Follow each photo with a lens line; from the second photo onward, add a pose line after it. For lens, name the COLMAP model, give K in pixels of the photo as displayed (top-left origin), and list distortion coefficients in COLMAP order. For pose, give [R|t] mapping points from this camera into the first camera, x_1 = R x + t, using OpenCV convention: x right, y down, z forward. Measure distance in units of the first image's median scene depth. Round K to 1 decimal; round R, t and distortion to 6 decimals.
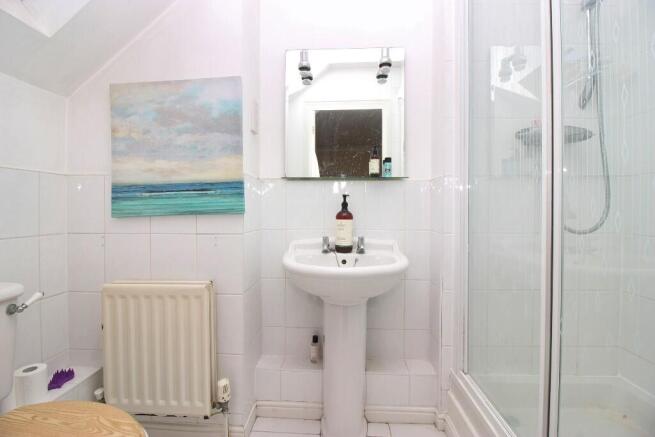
lens RADIAL K [[305.0, 0, 327.5], [0, 305.0, 215.6], [0, 0, 1]] dist [-0.007756, -0.003536]
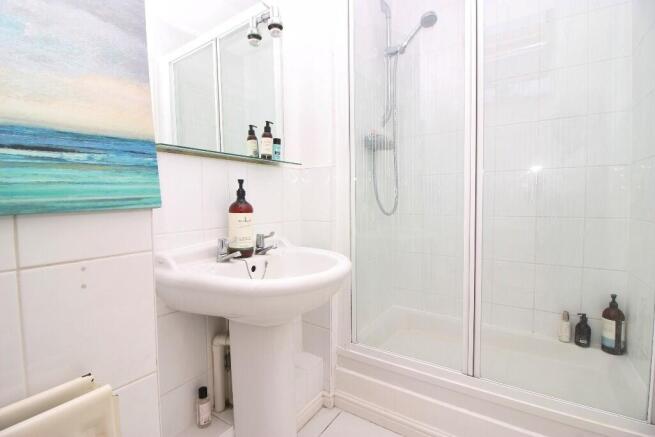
lens RADIAL K [[305.0, 0, 328.7], [0, 305.0, 218.1], [0, 0, 1]] dist [-0.007756, -0.003536]
pose [[0.516352, -0.059604, 0.854300, -0.543860], [0.033970, 0.998215, 0.049112, -0.004705], [-0.855702, 0.003662, 0.517455, 0.501979]]
